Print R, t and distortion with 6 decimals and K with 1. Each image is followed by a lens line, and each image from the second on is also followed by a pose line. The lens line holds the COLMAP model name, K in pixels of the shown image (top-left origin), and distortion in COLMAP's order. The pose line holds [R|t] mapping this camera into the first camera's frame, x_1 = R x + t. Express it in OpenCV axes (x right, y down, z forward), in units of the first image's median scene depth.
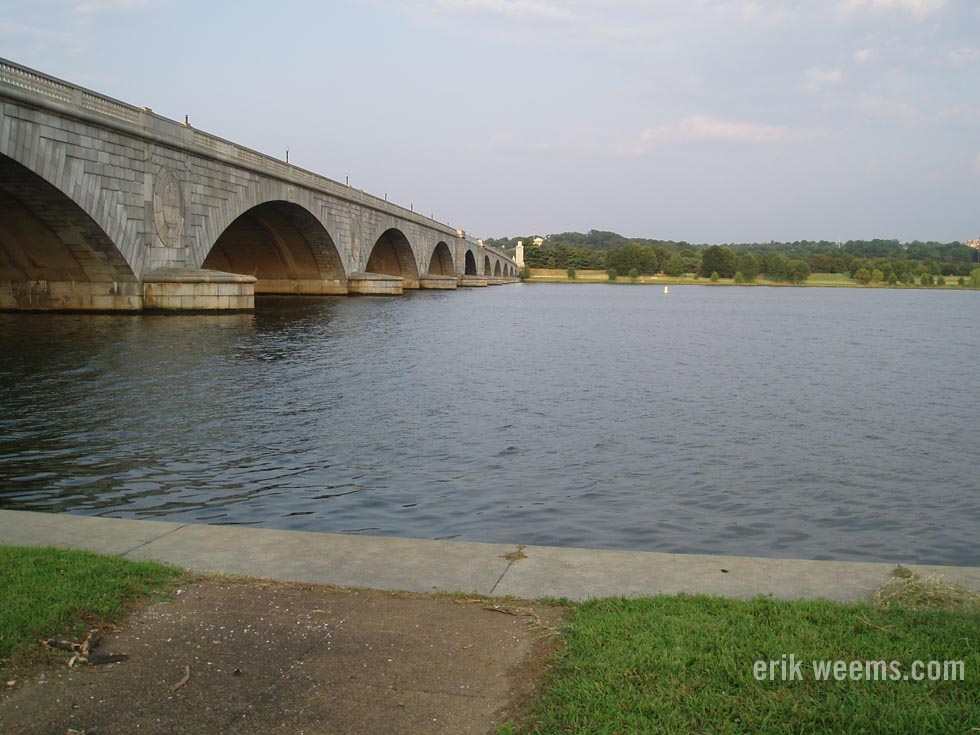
lens RADIAL K [[1059.3, 0, 509.1], [0, 1059.3, 360.5], [0, 0, 1]] dist [-0.115795, 0.000000]
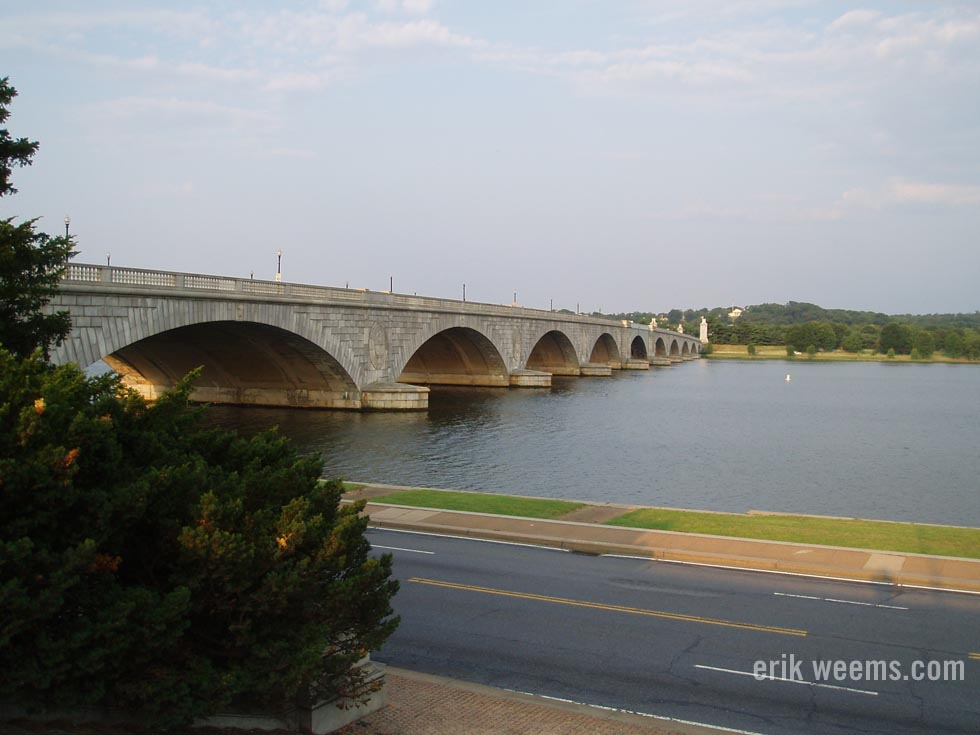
lens RADIAL K [[1059.3, 0, 499.9], [0, 1059.3, 333.3], [0, 0, 1]] dist [-0.115795, 0.000000]
pose [[0.979031, 0.001754, -0.203705, 0.110101], [-0.019661, 0.996108, -0.085920, -0.013864], [0.202761, 0.088124, 0.975255, -0.322482]]
